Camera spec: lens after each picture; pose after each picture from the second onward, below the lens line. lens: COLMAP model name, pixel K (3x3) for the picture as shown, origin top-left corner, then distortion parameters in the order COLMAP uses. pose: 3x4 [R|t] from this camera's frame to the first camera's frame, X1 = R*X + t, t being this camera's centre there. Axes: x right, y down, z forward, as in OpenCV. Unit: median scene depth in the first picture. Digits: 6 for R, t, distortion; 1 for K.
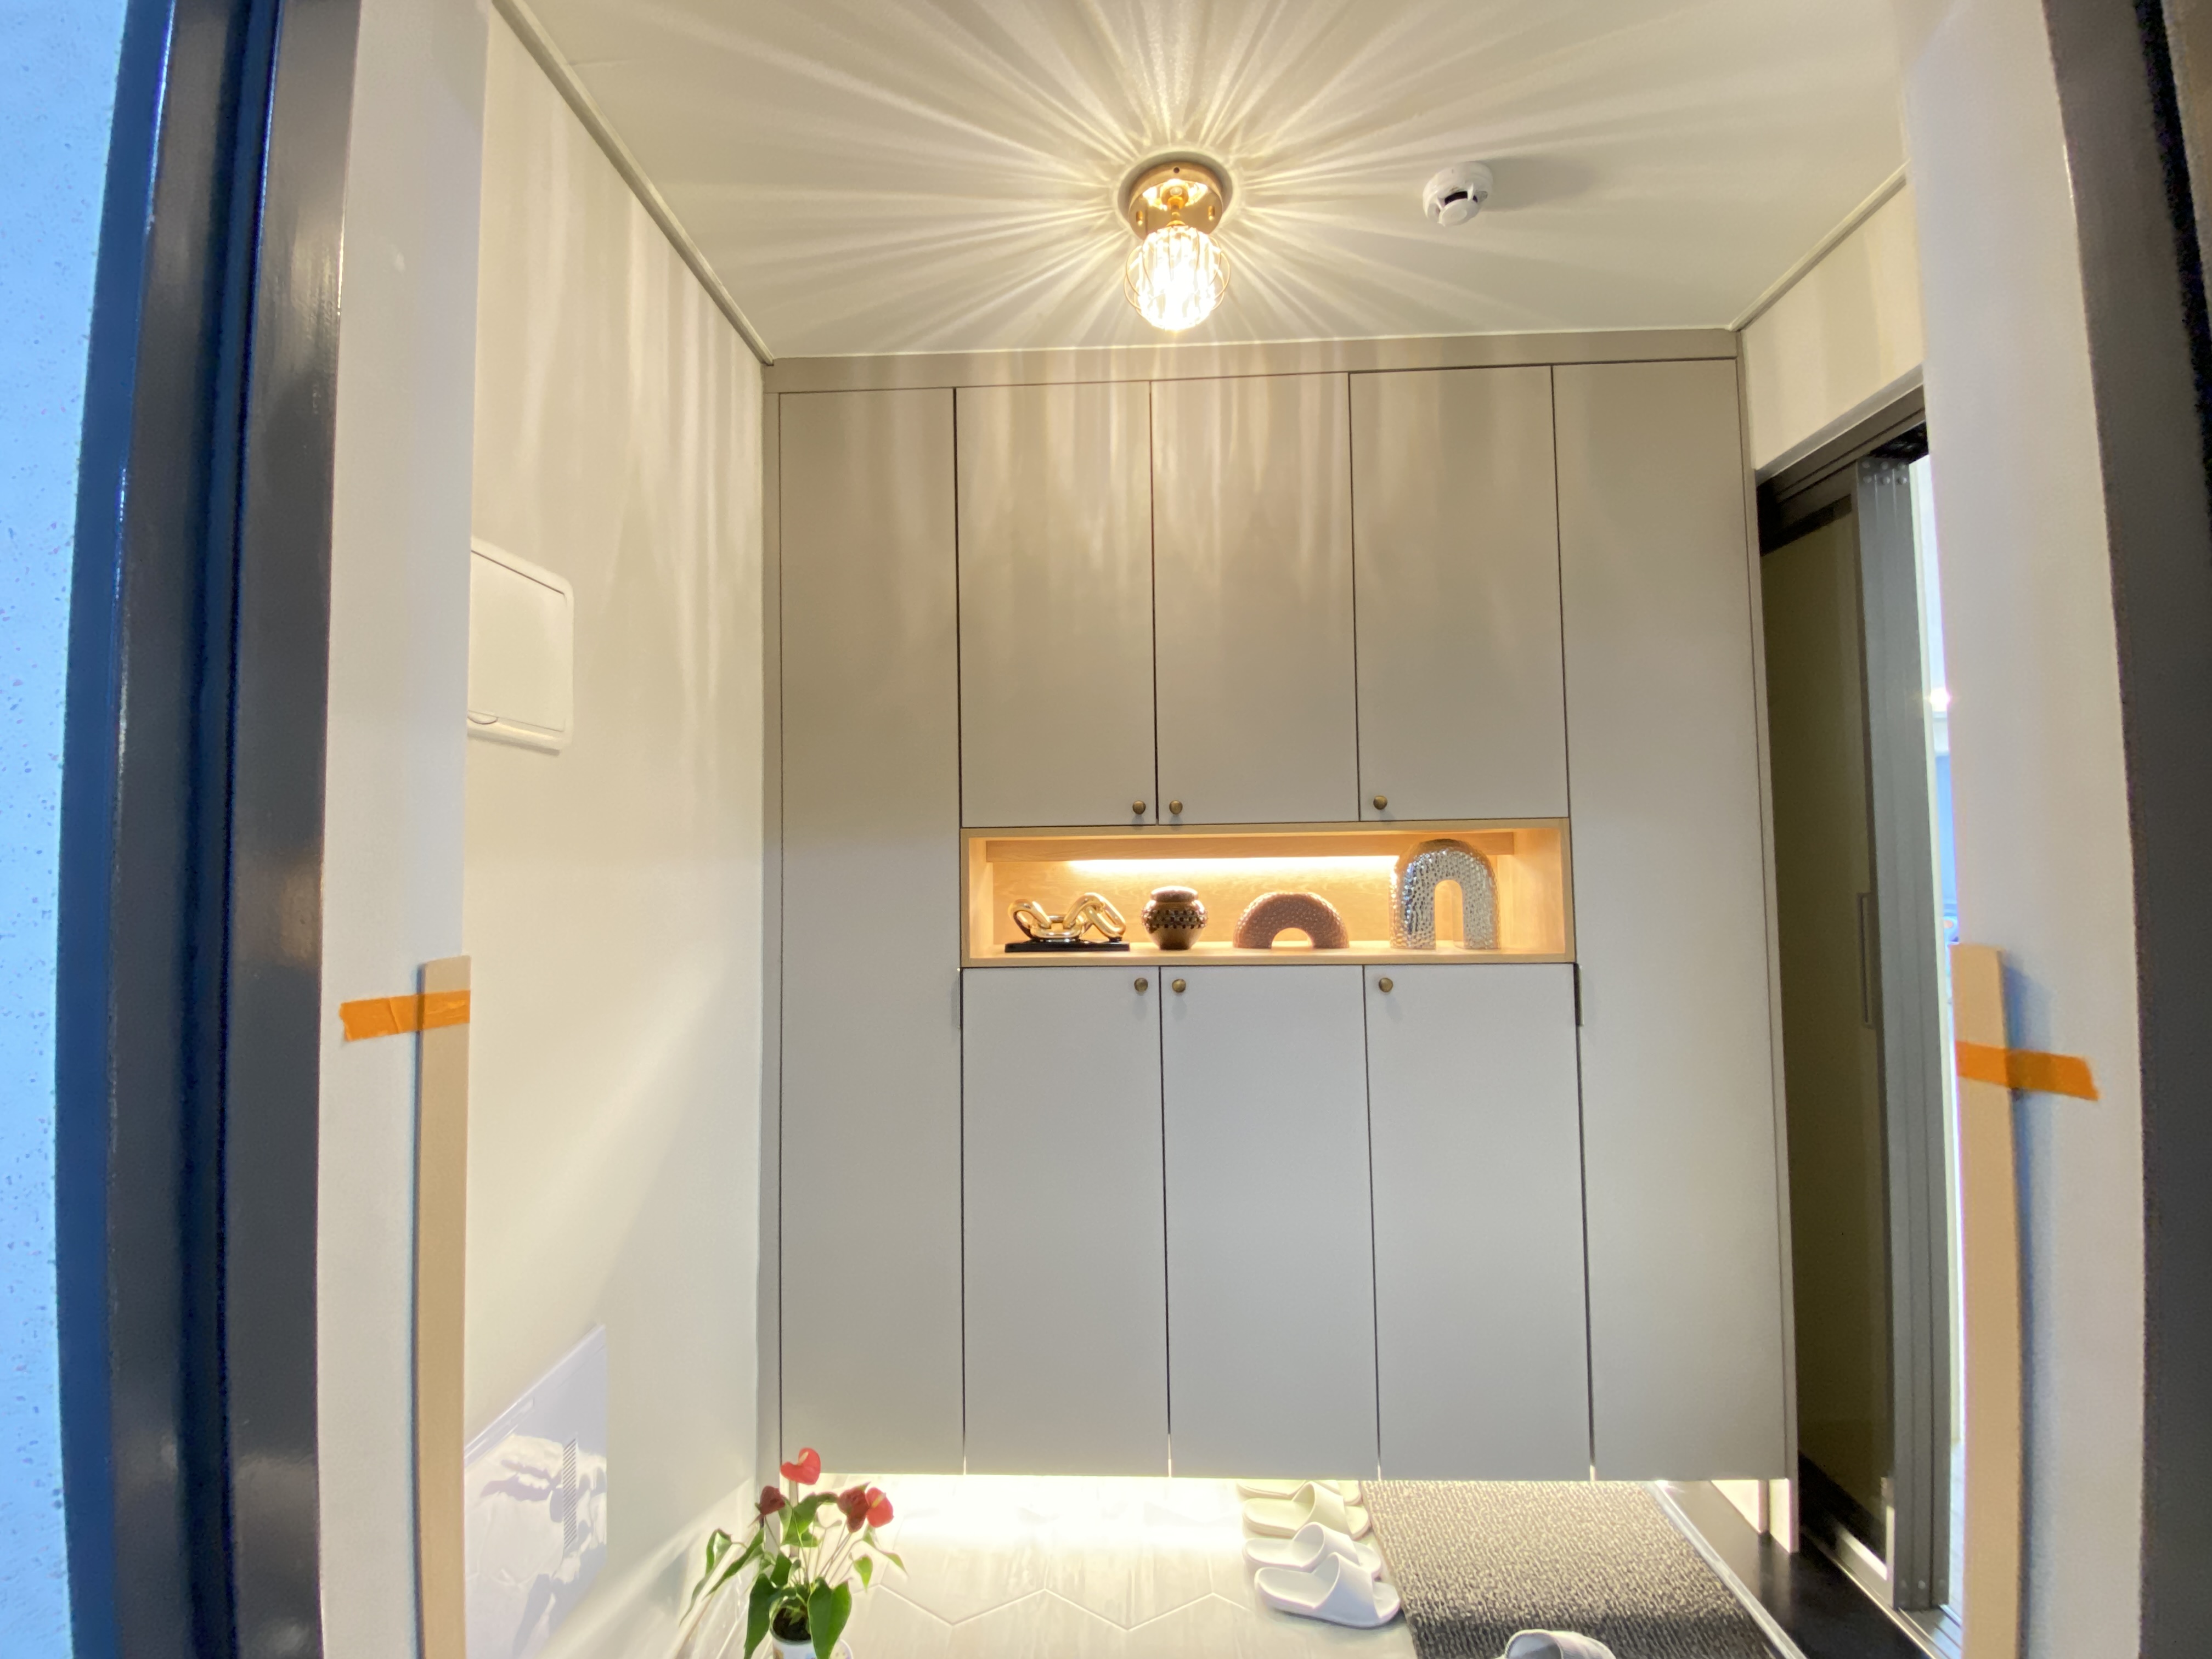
lens RADIAL K [[891.5, 0, 1091.0], [0, 891.5, 830.7], [0, 0, 1]] dist [0.028752, -0.024024]
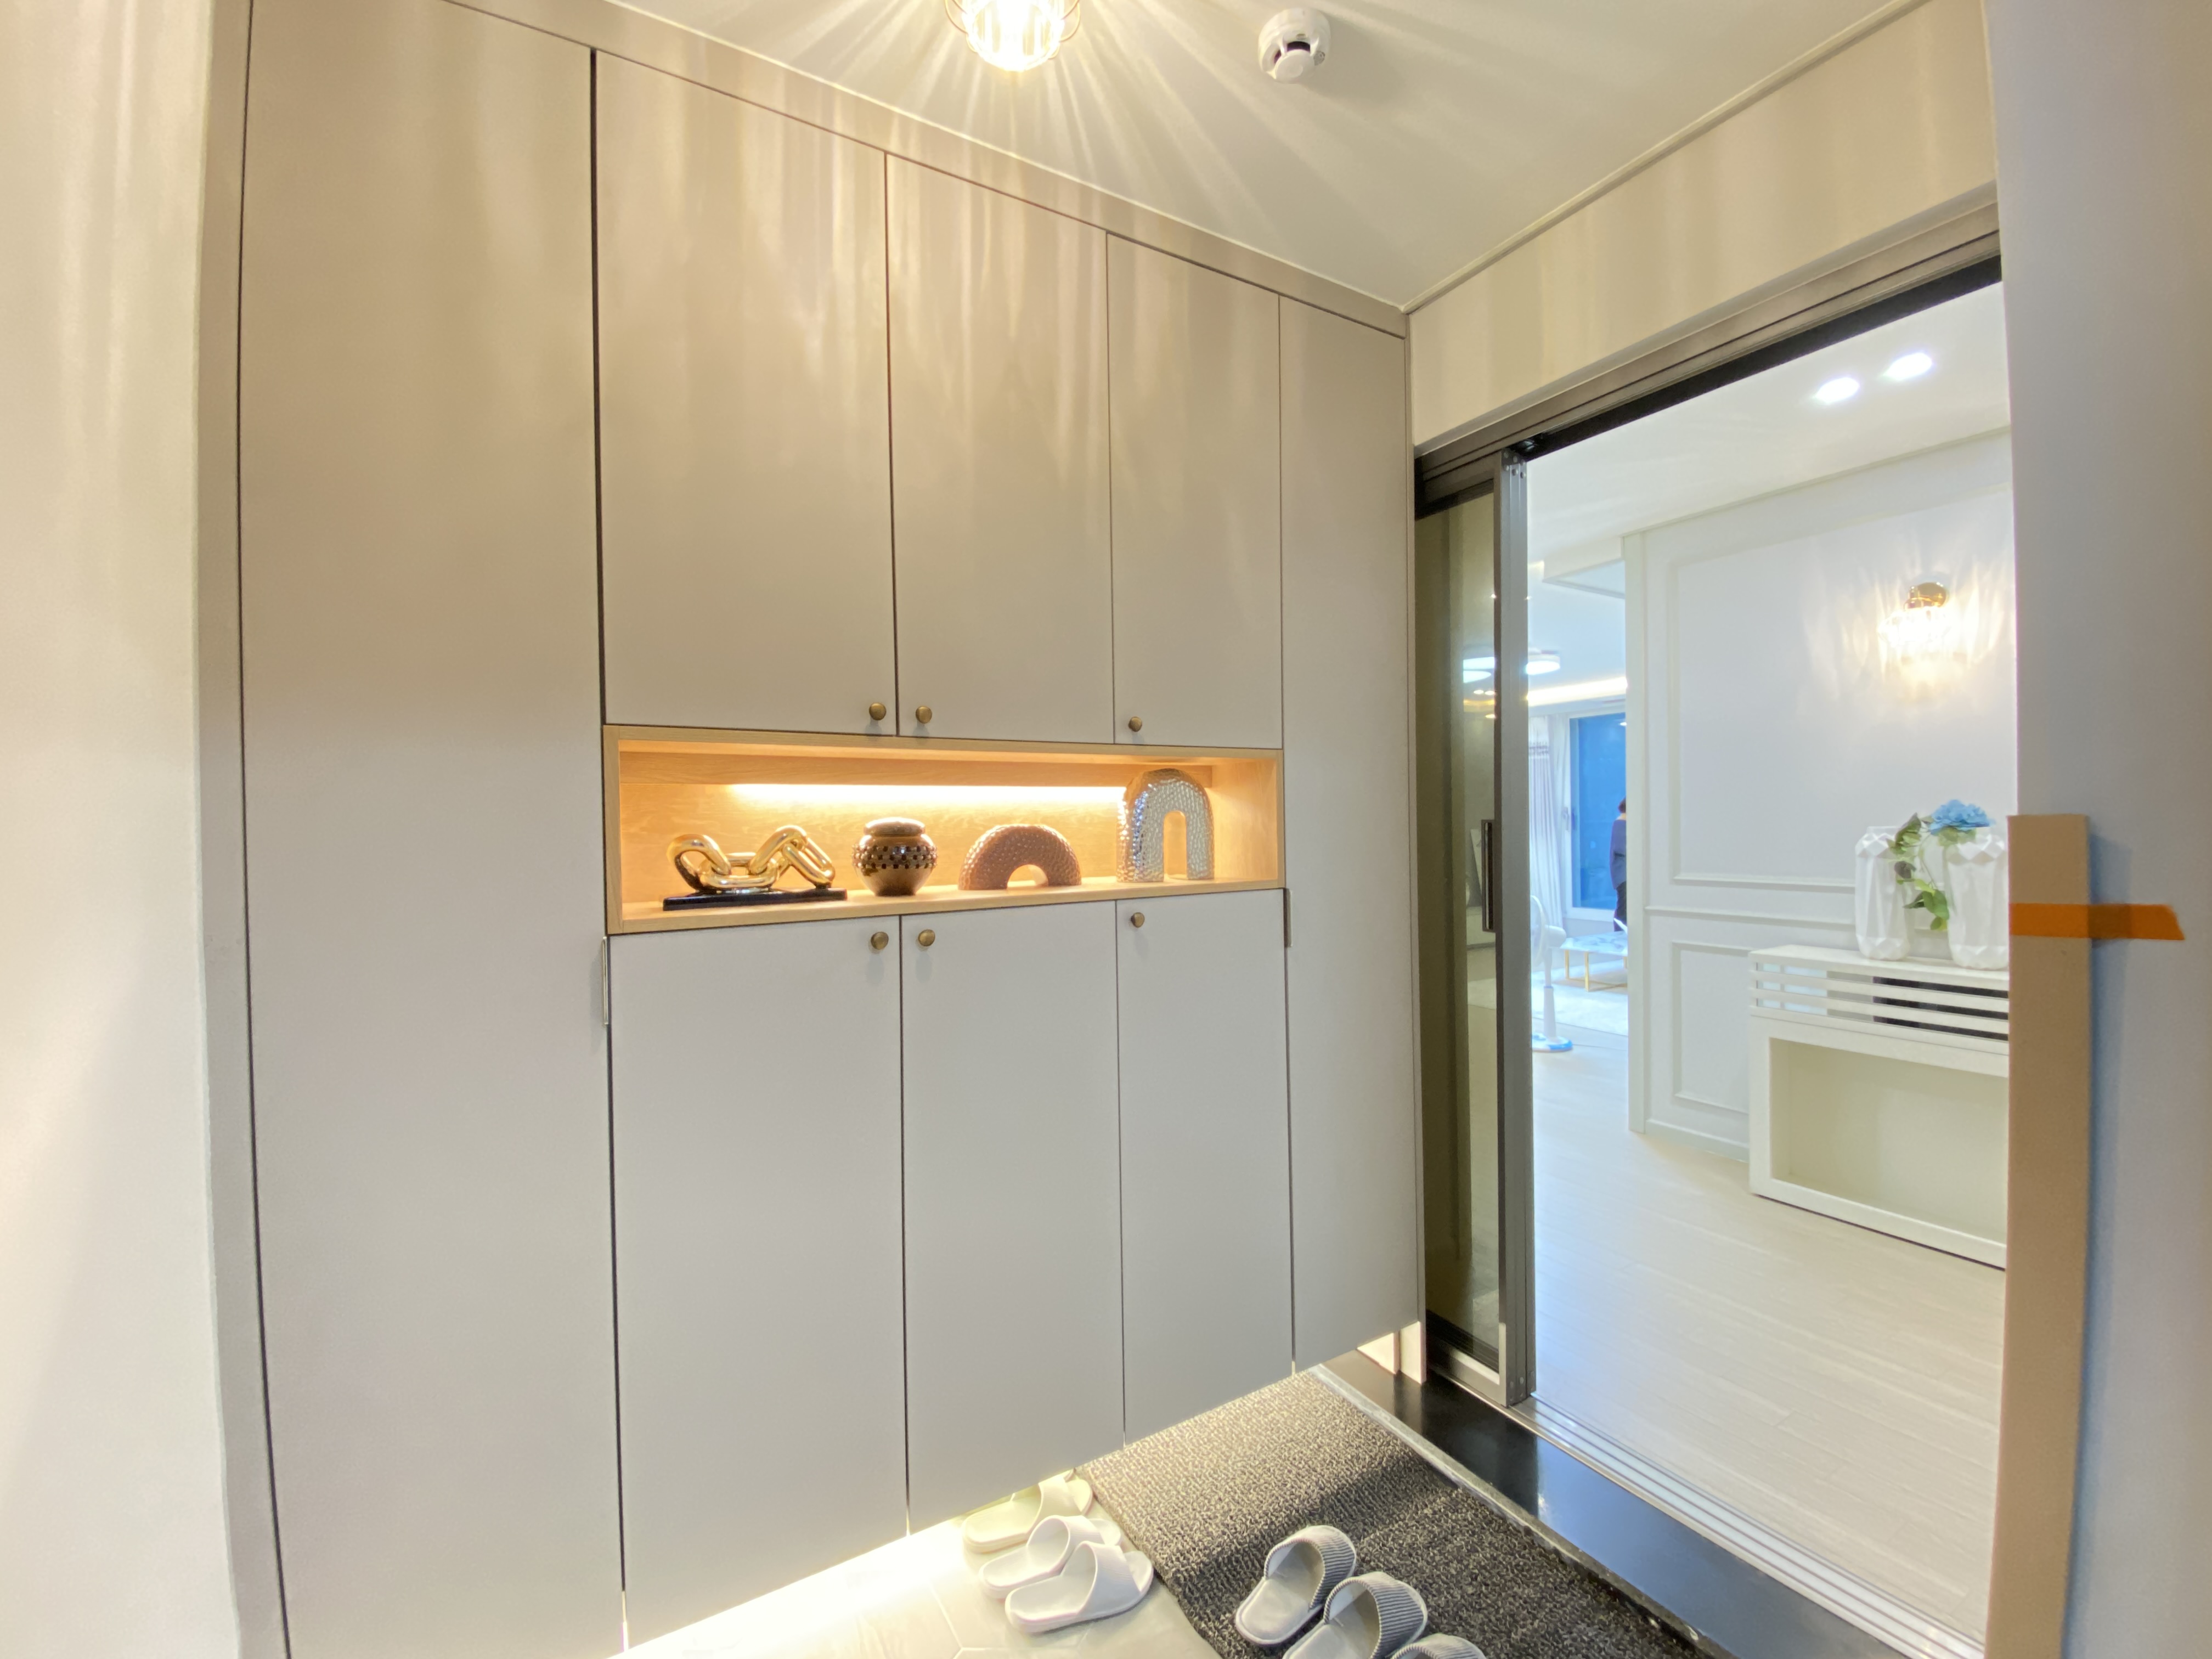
lens RADIAL K [[897.6, 0, 1088.7], [0, 897.6, 831.3], [0, 0, 1]] dist [0.030925, -0.023774]
pose [[0.846648, -0.004429, 0.532135, -0.205449], [-0.018260, 0.999135, 0.037369, 0.044566], [-0.531840, -0.041355, 0.845834, 0.238228]]
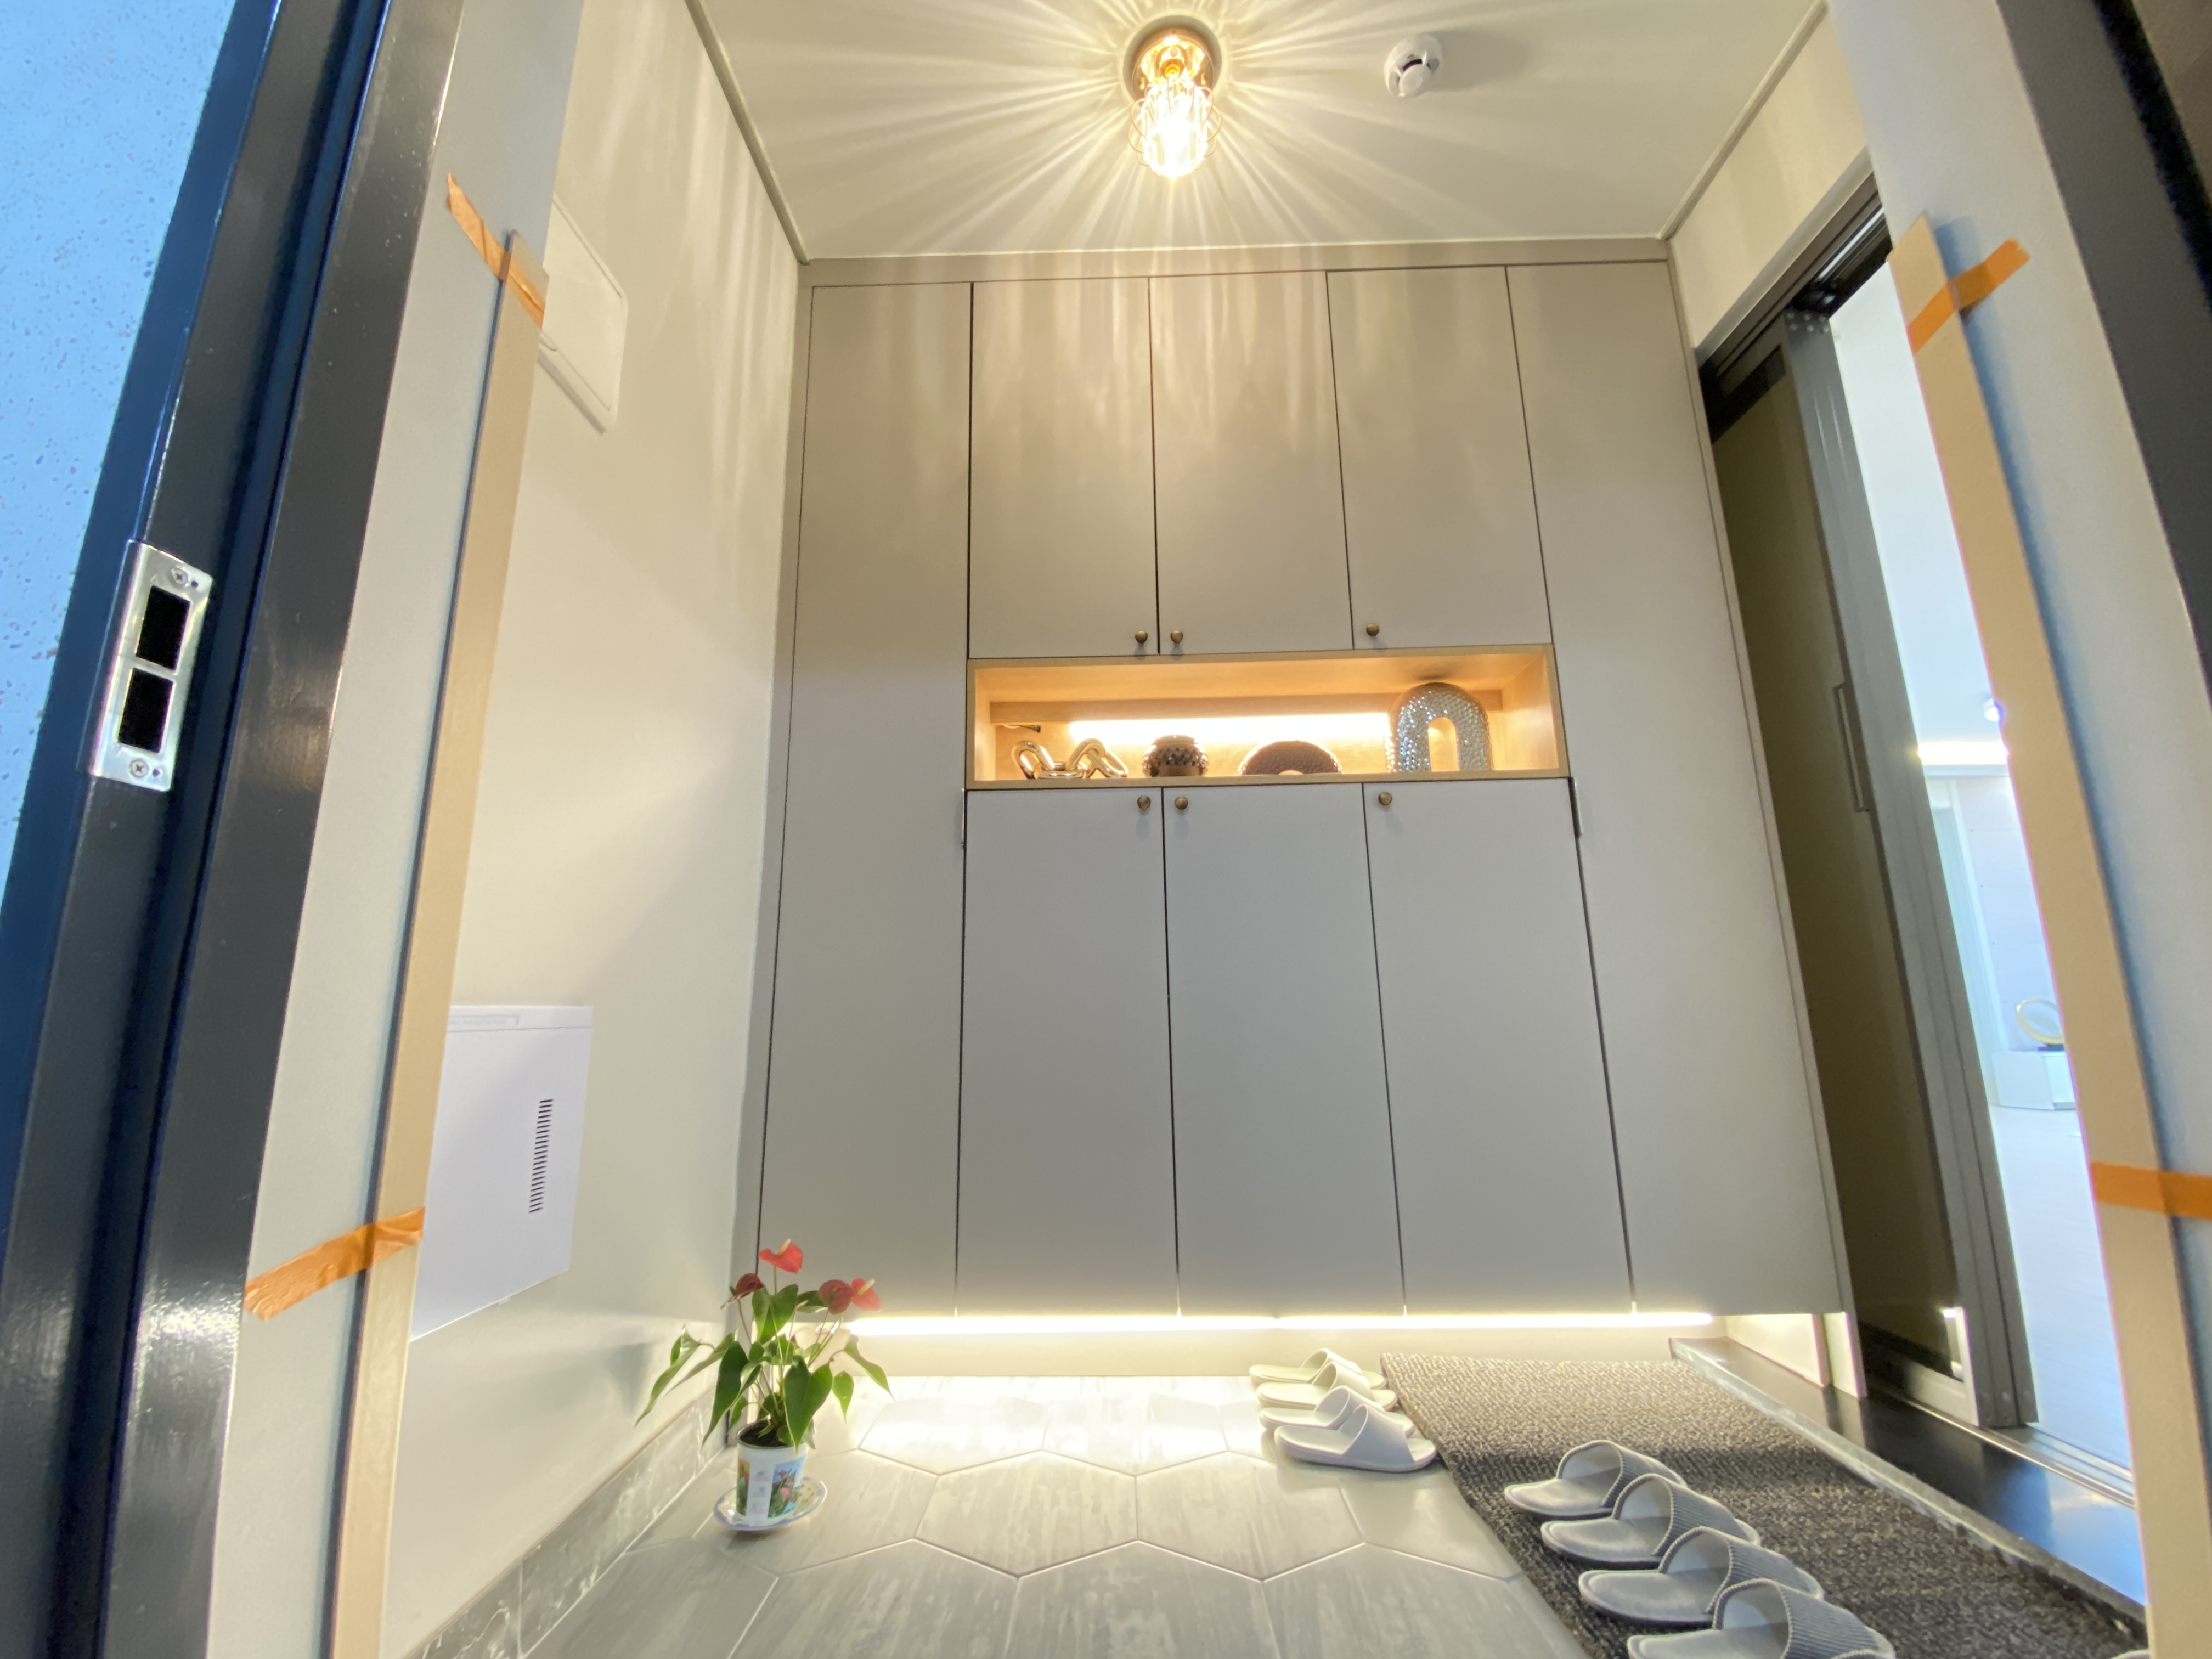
lens RADIAL K [[891.5, 0, 1091.0], [0, 891.5, 830.7], [0, 0, 1]] dist [0.028752, -0.024024]
pose [[0.999879, 0.005481, 0.014574, -0.018418], [-0.003071, 0.987035, -0.160477, 0.364098], [-0.015264, 0.160412, 0.986932, 0.011157]]
